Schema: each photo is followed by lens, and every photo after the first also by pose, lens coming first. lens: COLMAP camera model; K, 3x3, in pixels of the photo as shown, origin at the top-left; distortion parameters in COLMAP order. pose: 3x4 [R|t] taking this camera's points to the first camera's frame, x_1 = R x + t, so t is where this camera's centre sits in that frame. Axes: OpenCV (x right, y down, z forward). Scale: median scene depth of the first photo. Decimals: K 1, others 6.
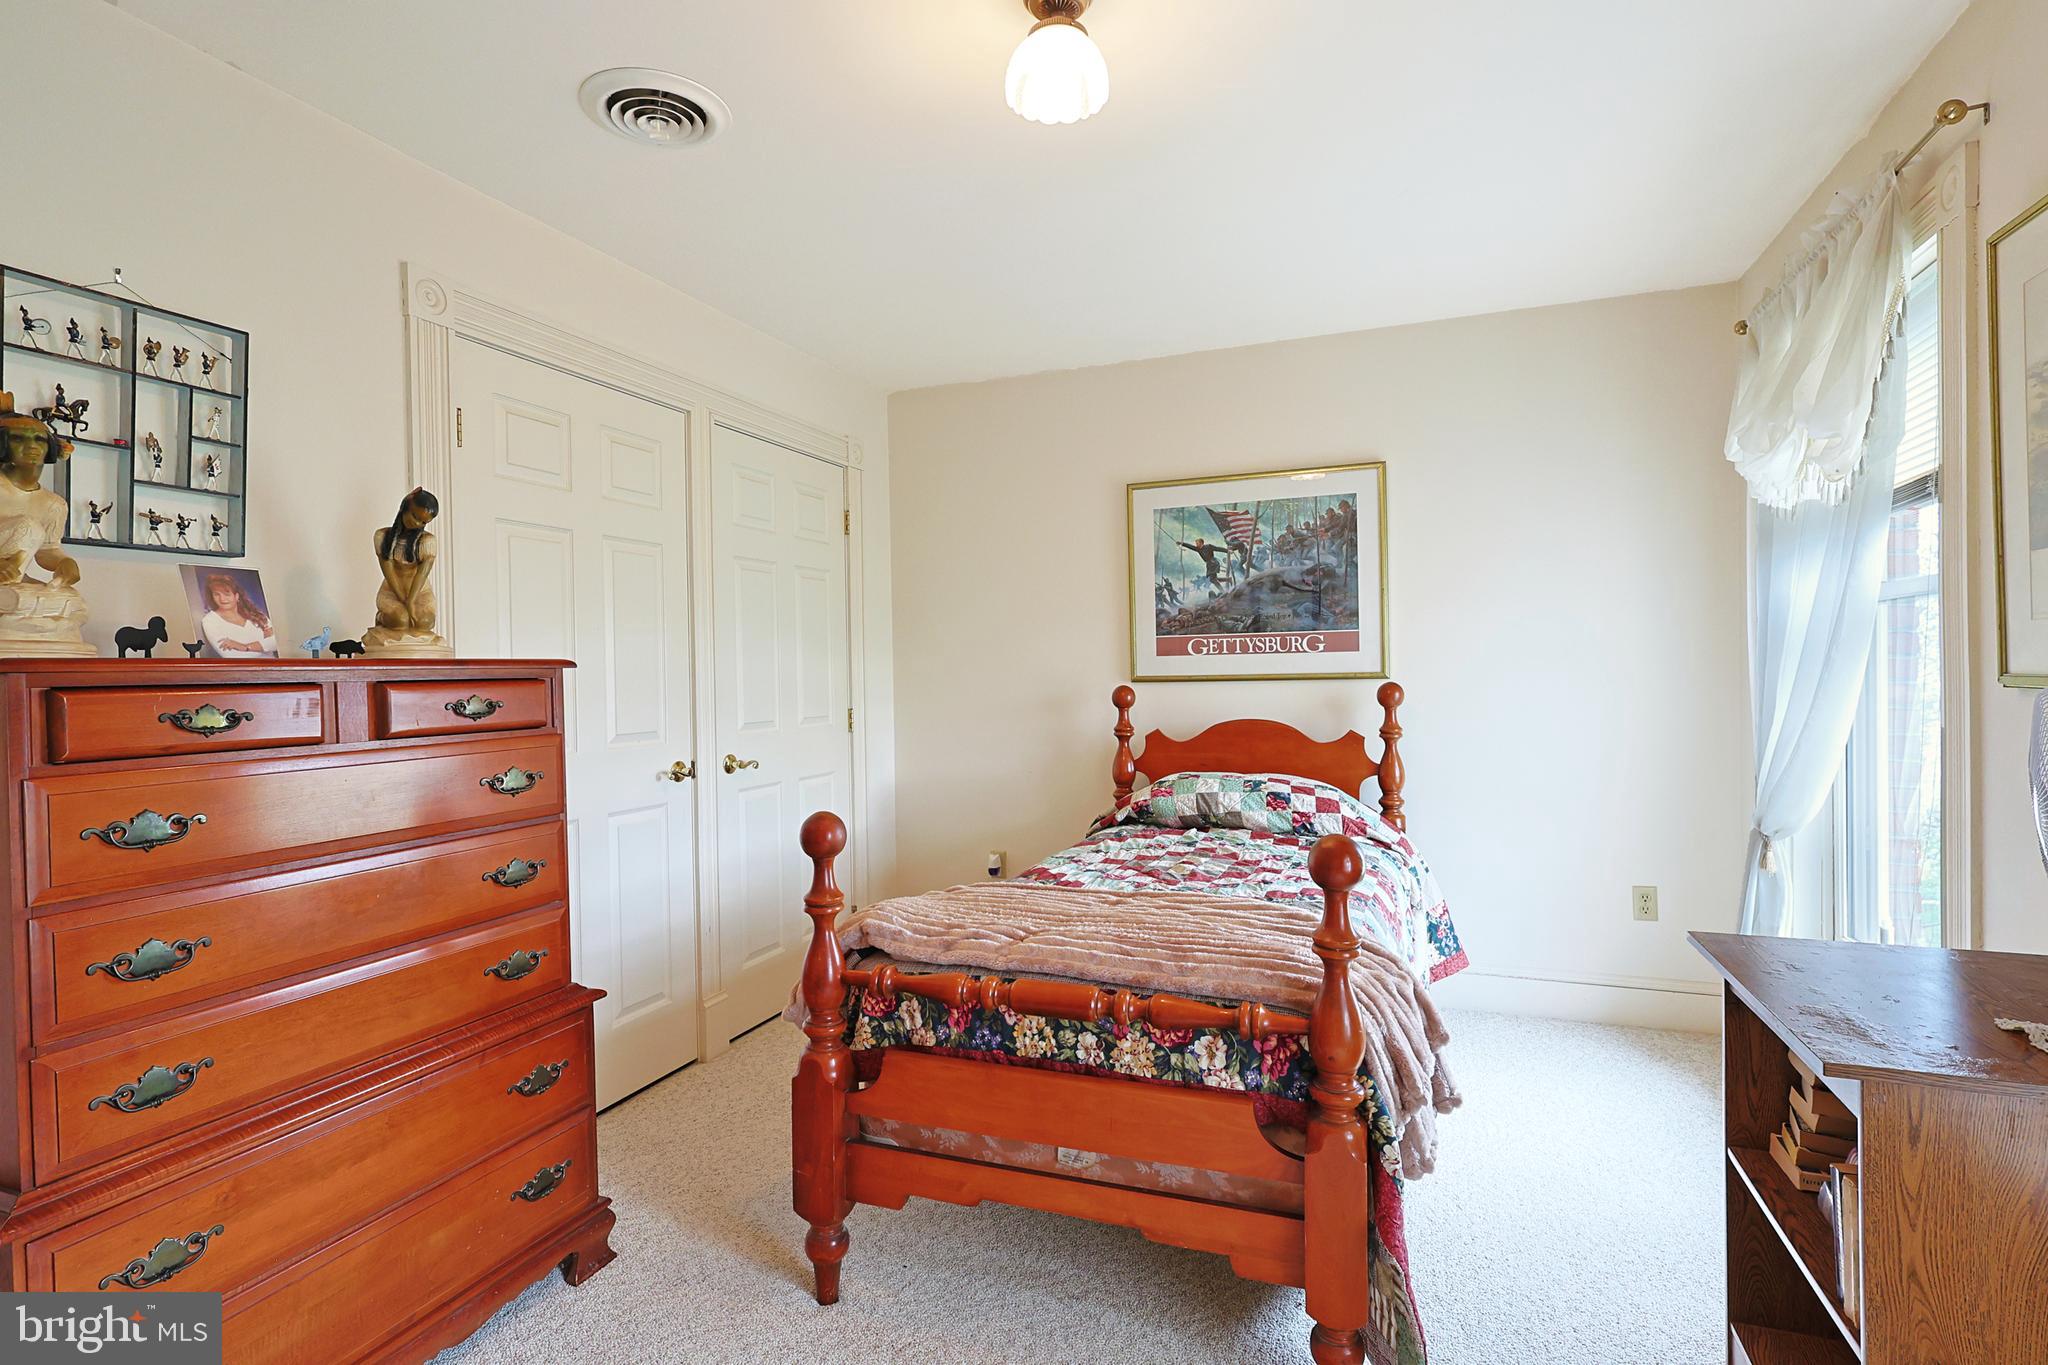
lens RADIAL K [[1006.0, 0, 1032.1], [0, 1006.0, 686.6], [0, 0, 1]] dist [0.000076, -0.000375]
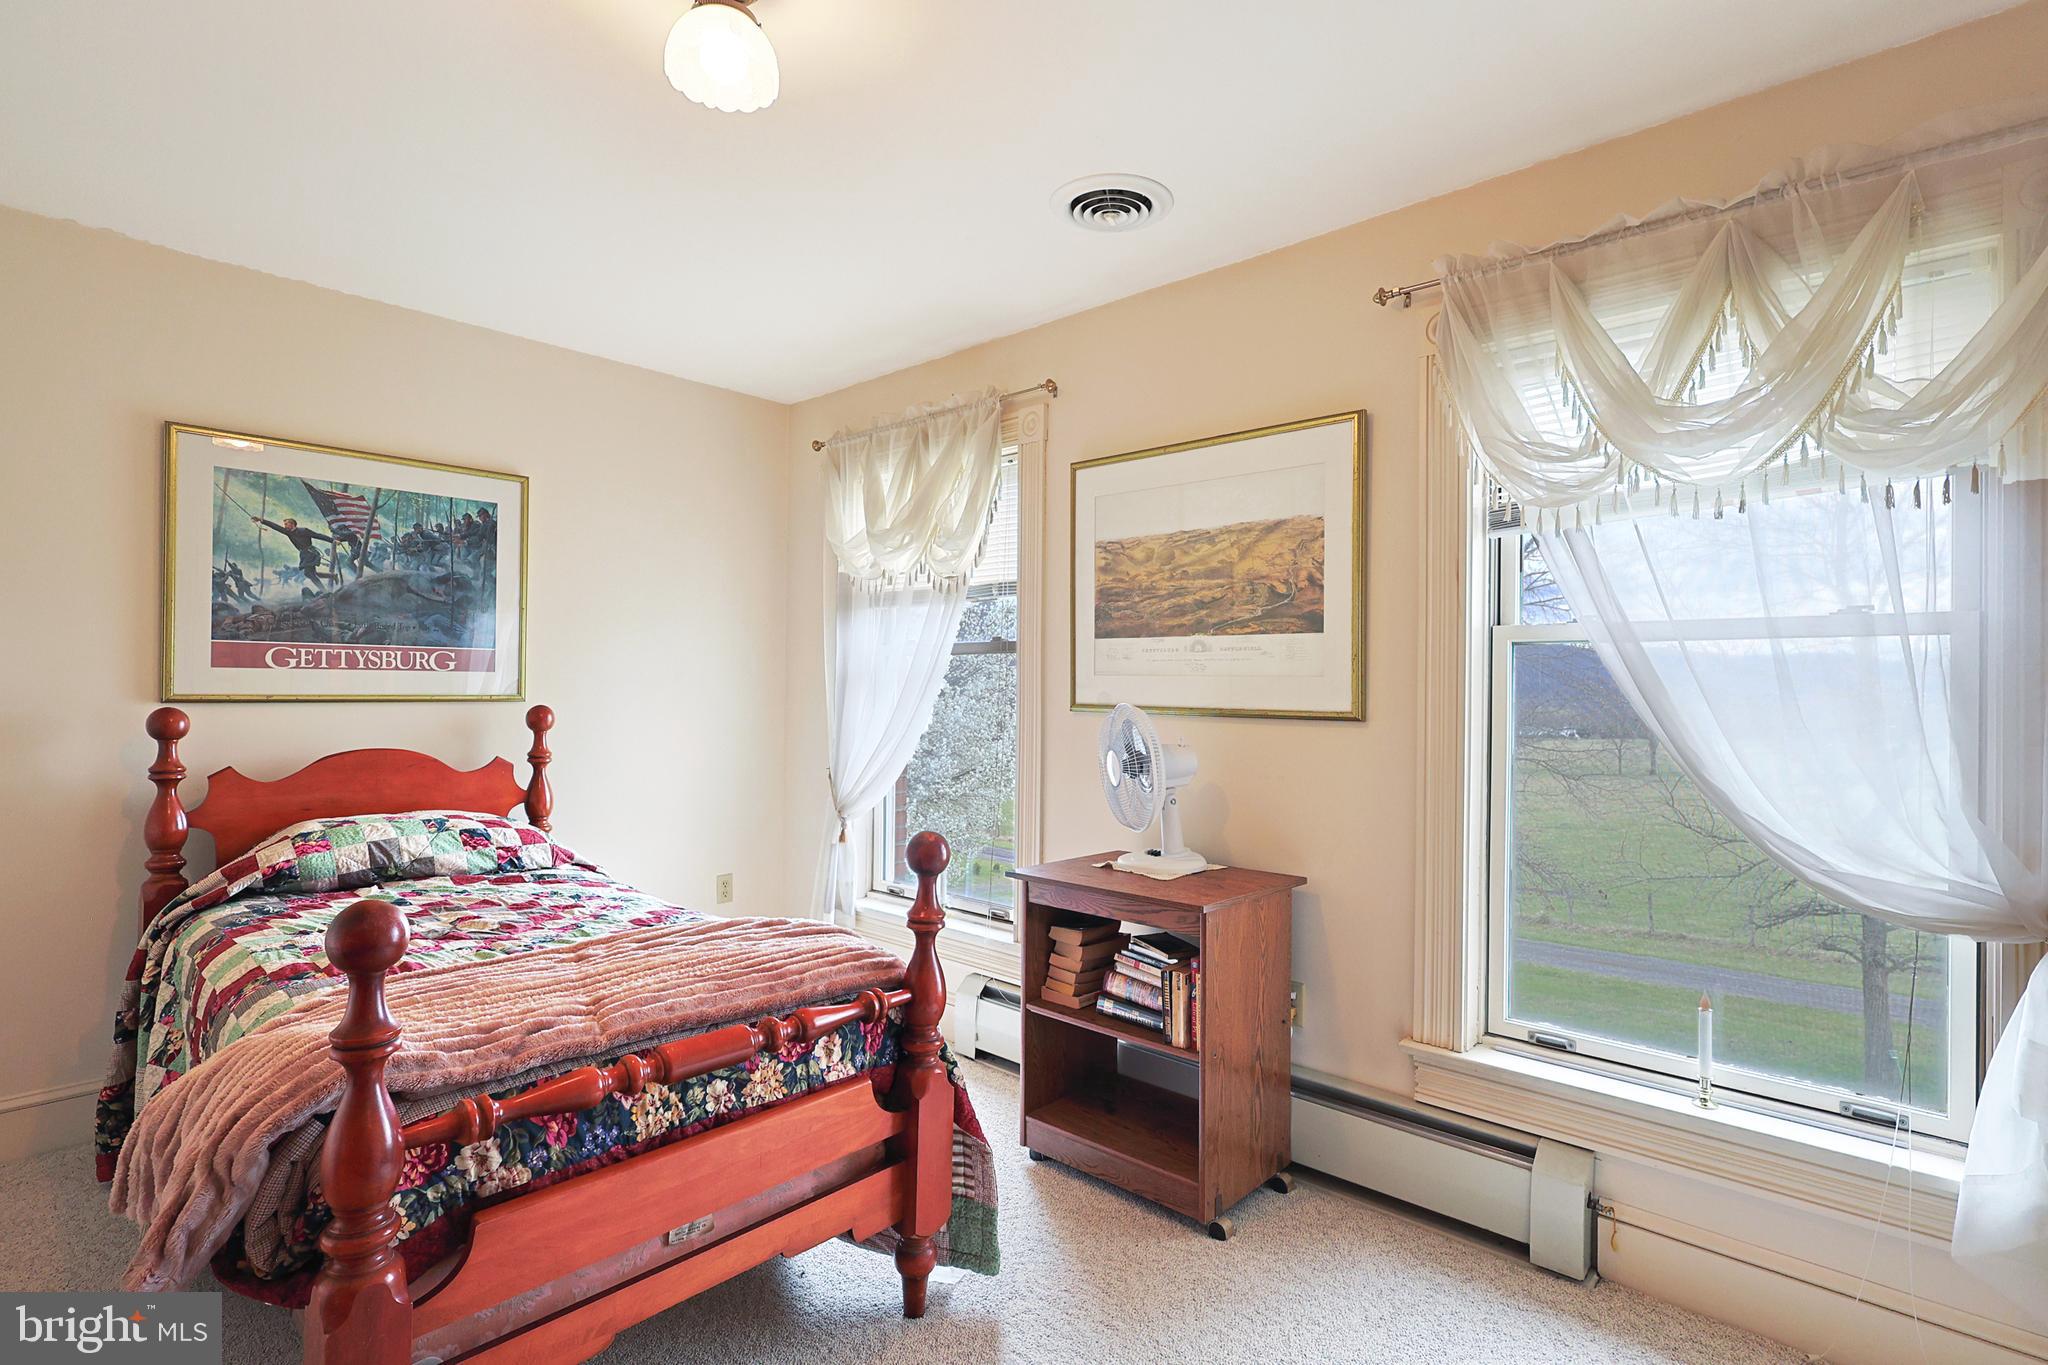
lens RADIAL K [[1006.0, 0, 1035.3], [0, 1006.0, 682.3], [0, 0, 1]] dist [0.000076, -0.000375]
pose [[0.359171, 0.026356, 0.932899, -0.399428], [-0.002059, 0.999621, -0.027448, -0.000690], [-0.933269, 0.007938, 0.359090, 0.212837]]
